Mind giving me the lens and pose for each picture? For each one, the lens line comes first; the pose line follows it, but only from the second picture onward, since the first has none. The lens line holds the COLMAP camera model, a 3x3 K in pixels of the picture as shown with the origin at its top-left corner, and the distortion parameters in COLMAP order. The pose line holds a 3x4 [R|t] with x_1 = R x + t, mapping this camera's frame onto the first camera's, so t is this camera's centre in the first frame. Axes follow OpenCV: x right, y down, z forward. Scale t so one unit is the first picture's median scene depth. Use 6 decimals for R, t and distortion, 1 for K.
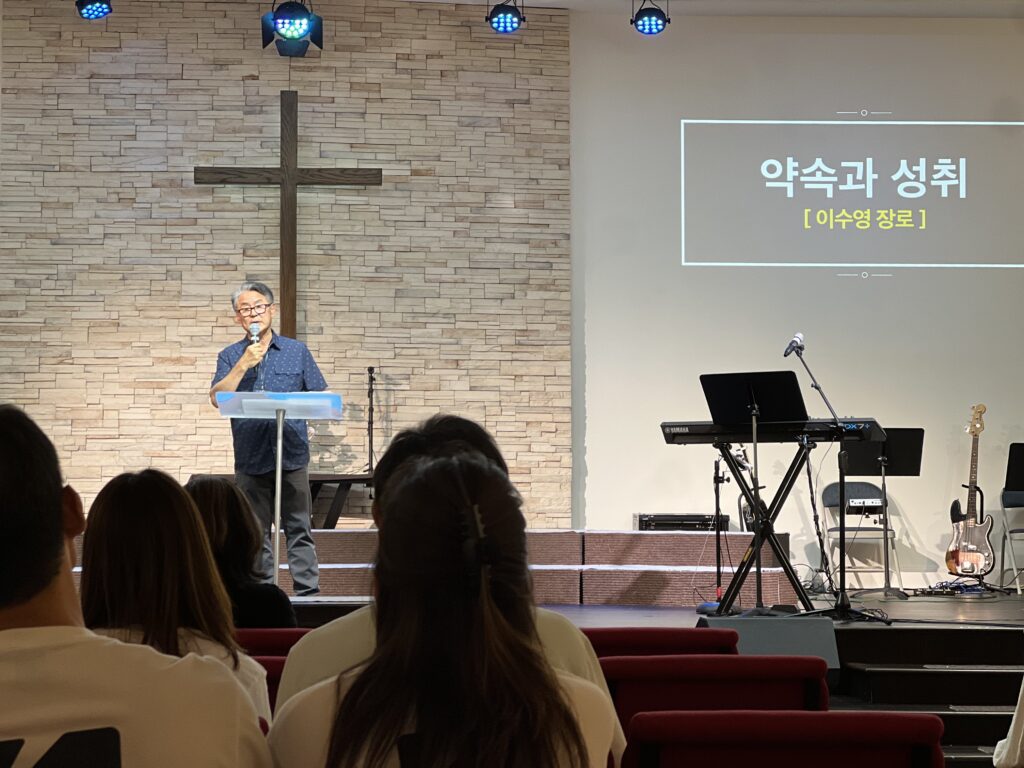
lens RADIAL K [[2294.8, 0, 530.1], [0, 2294.8, 354.2], [0, 0, 1]] dist [0.145552, 0.000000]
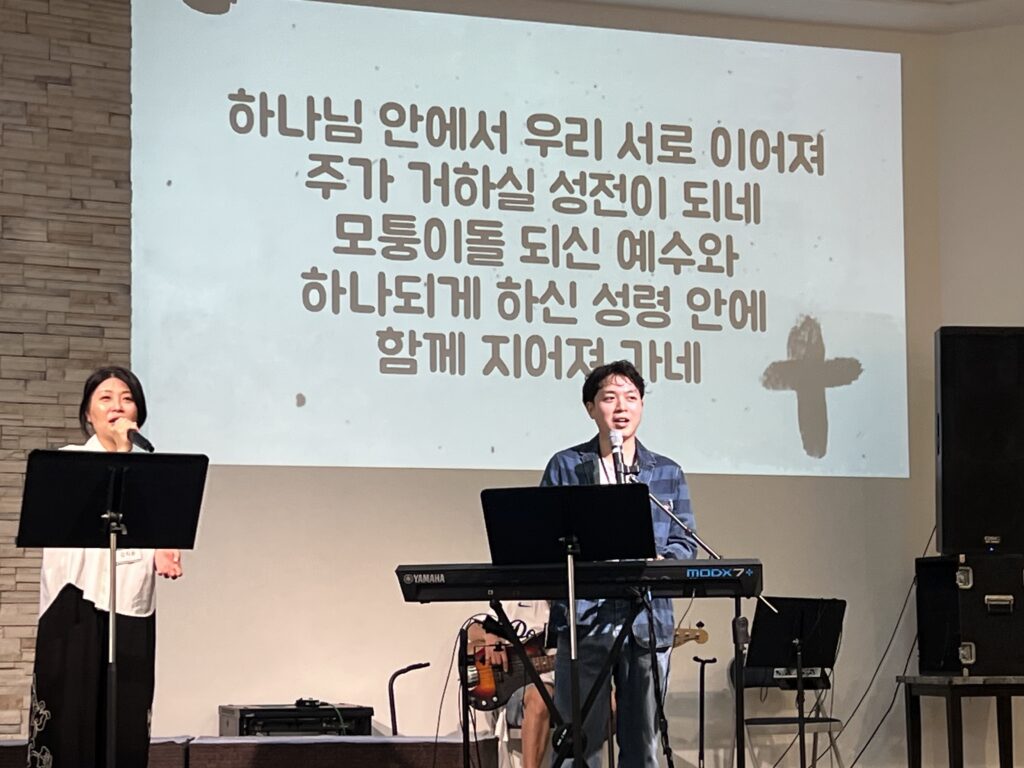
lens RADIAL K [[2374.2, 0, 495.6], [0, 2374.2, 452.0], [0, 0, 1]] dist [0.184356, 0.000000]
pose [[0.964285, 0.022333, 0.263924, -0.063389], [-0.015763, 0.999512, -0.026986, 0.012999], [-0.264398, 0.021862, 0.964166, 0.314216]]
